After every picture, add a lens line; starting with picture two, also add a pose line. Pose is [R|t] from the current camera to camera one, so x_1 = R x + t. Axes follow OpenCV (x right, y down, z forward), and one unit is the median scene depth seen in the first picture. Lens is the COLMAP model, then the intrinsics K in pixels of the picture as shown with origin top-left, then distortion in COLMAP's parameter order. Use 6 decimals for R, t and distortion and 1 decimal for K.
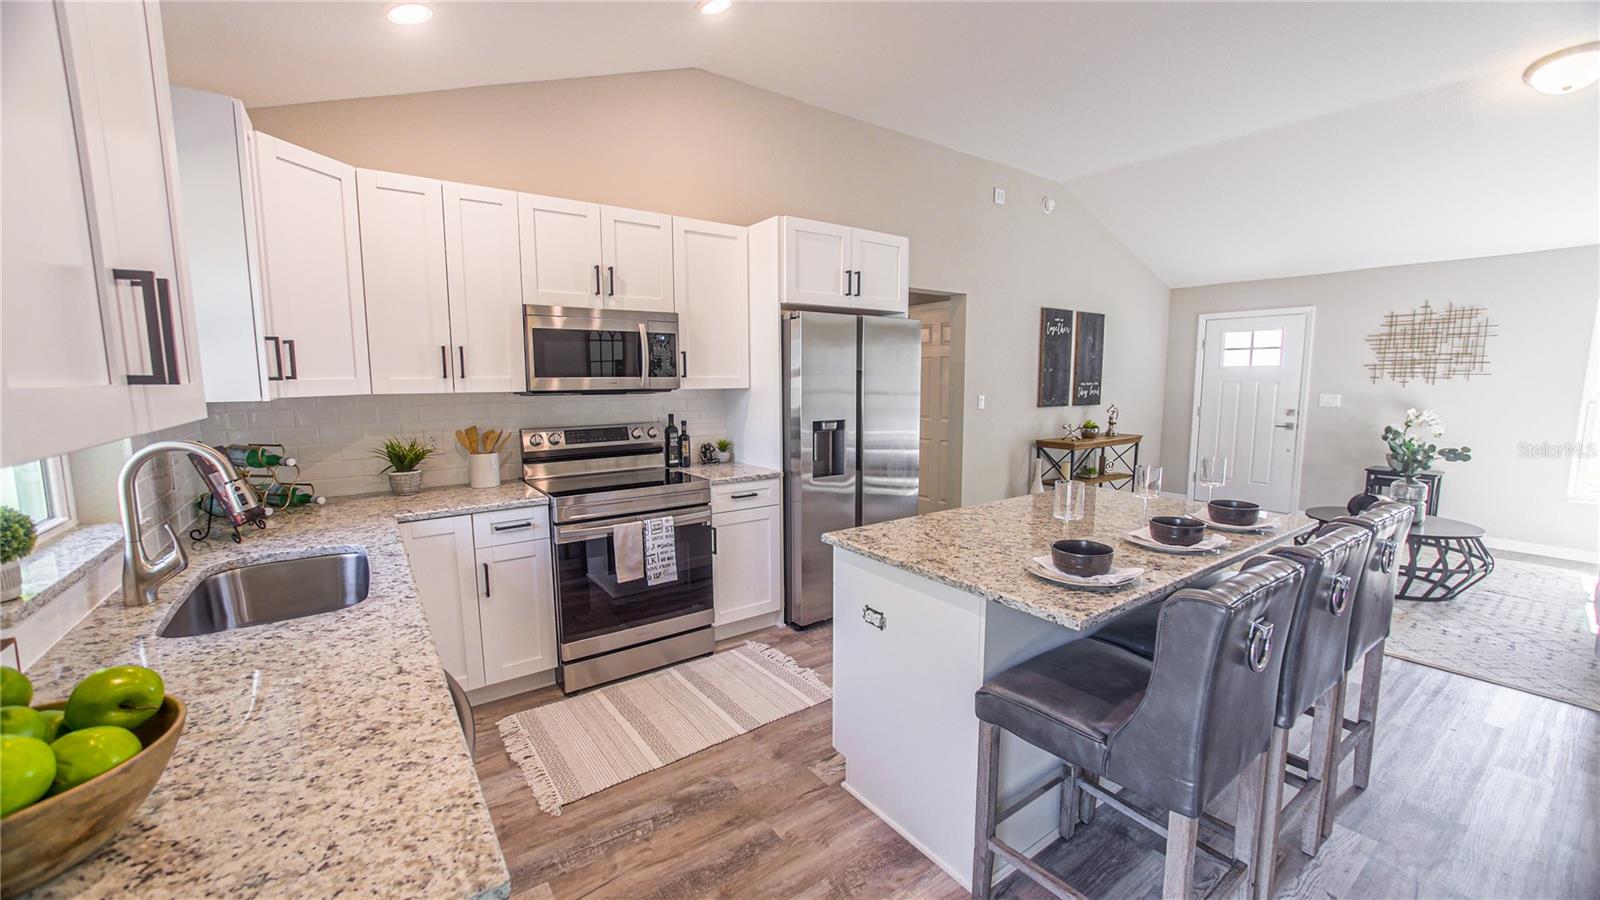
lens RADIAL K [[623.9, 0, 799.2], [0, 623.9, 454.9], [0, 0, 1]] dist [-0.002698, 0.000045]
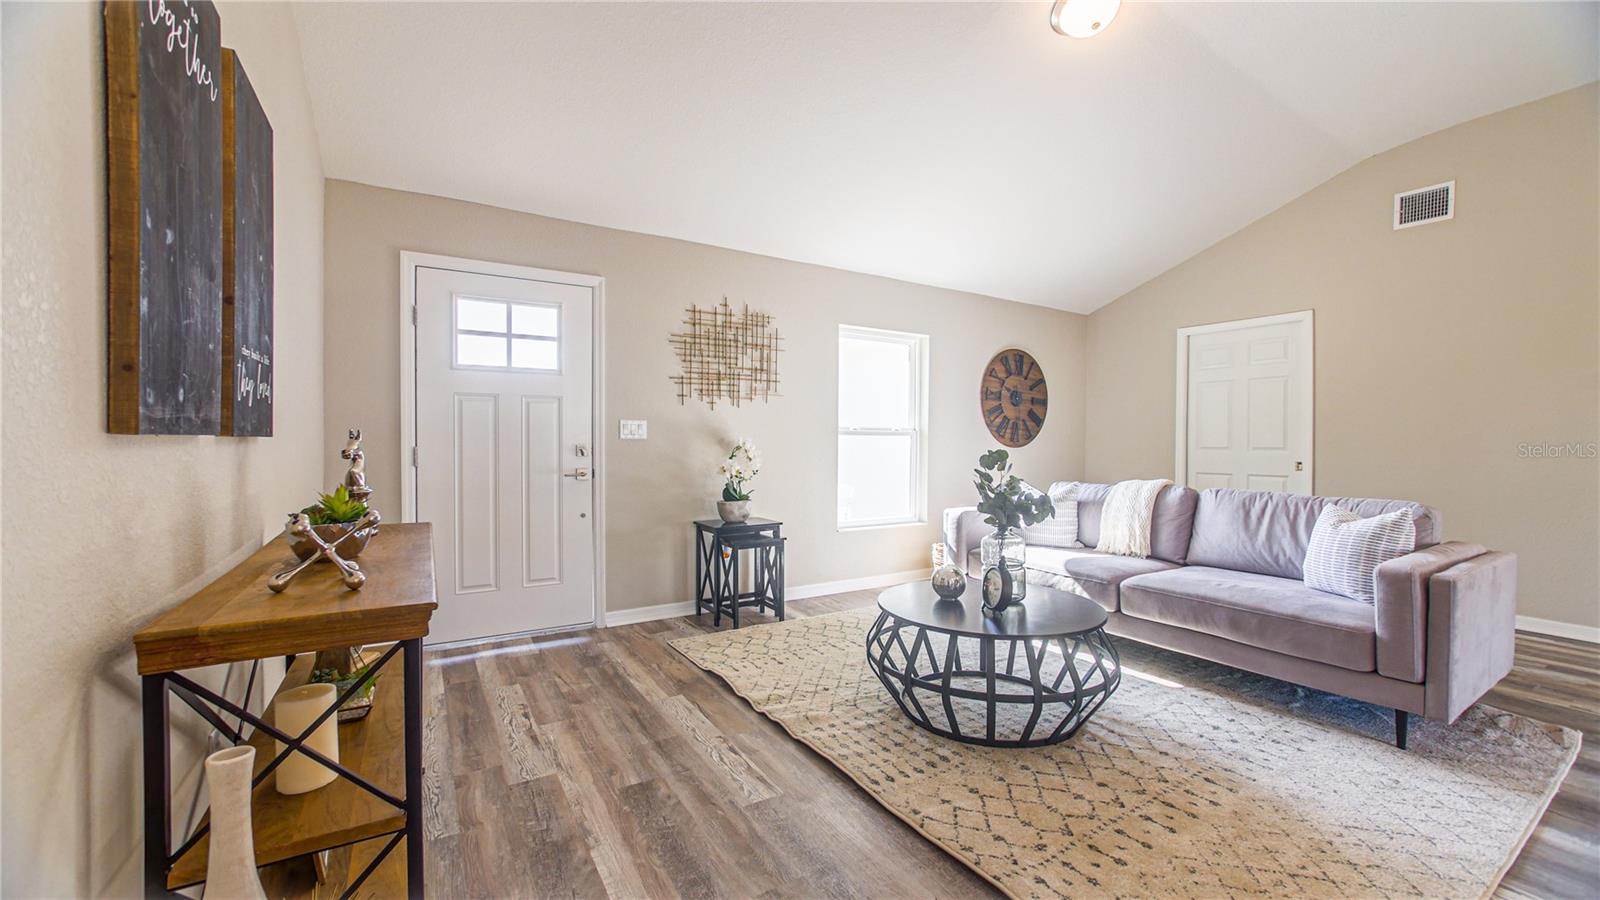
lens RADIAL K [[623.9, 0, 809.1], [0, 623.9, 444.0], [0, 0, 1]] dist [-0.002698, 0.000045]
pose [[0.060341, -0.009939, 0.998128, 0.234572], [0.119304, 0.992854, 0.002674, -0.055477], [-0.991022, 0.118919, 0.061096, 0.824672]]
